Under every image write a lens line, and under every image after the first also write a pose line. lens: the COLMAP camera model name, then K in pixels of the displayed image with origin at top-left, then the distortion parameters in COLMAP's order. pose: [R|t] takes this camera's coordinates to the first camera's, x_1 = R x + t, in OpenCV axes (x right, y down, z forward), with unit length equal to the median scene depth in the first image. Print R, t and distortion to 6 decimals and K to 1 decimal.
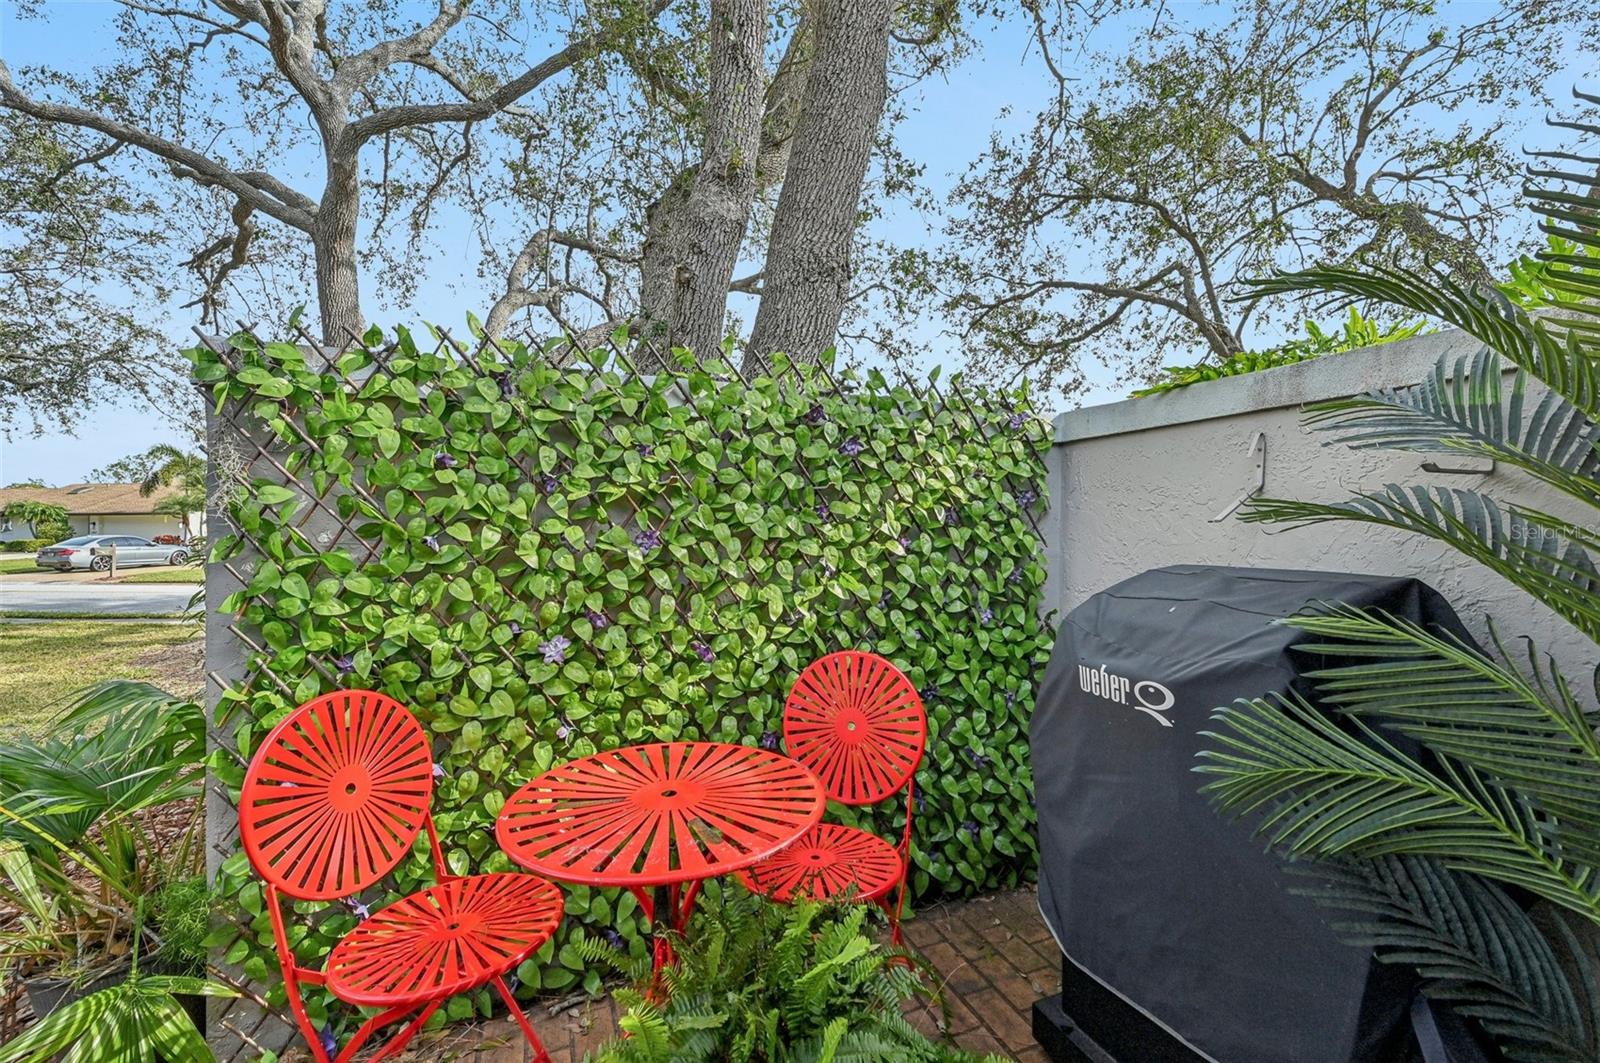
lens RADIAL K [[645.5, 0, 805.6], [0, 645.5, 533.9], [0, 0, 1]] dist [-0.001898, 0.000088]
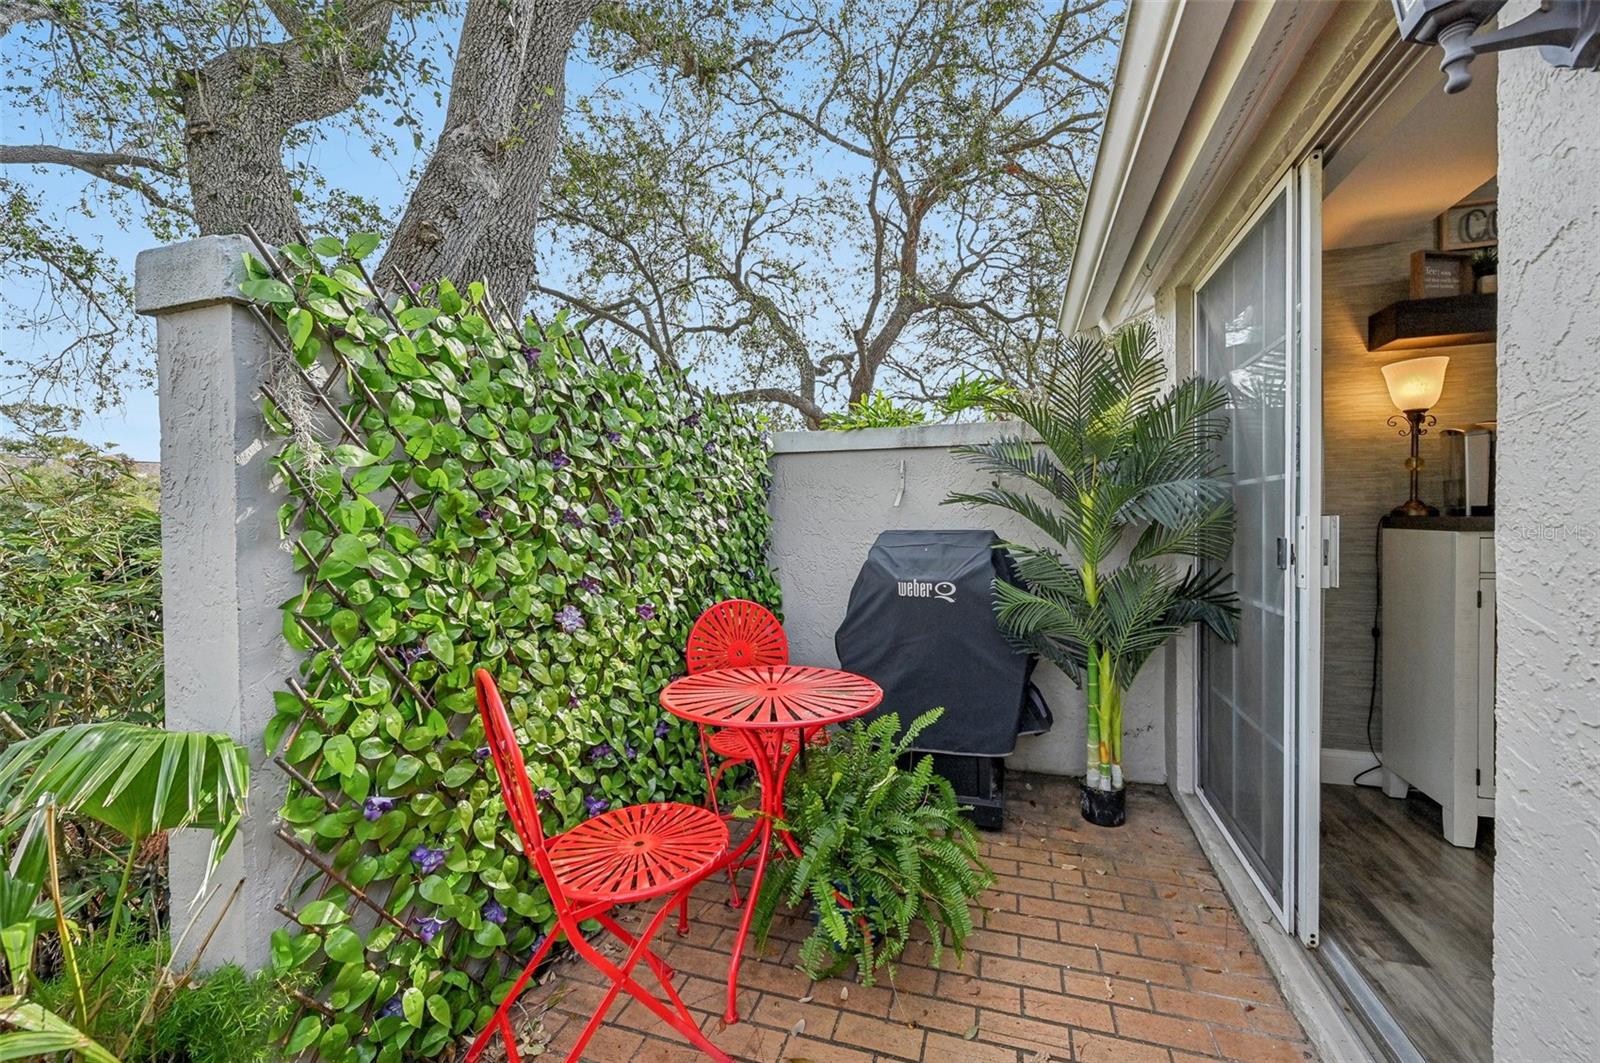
lens RADIAL K [[645.5, 0, 805.6], [0, 645.5, 533.9], [0, 0, 1]] dist [-0.001898, 0.000088]
pose [[0.641576, -0.017950, 0.766849, -0.836260], [0.015561, 0.999825, 0.010385, 0.030398], [-0.766902, 0.005271, 0.641743, 0.015394]]
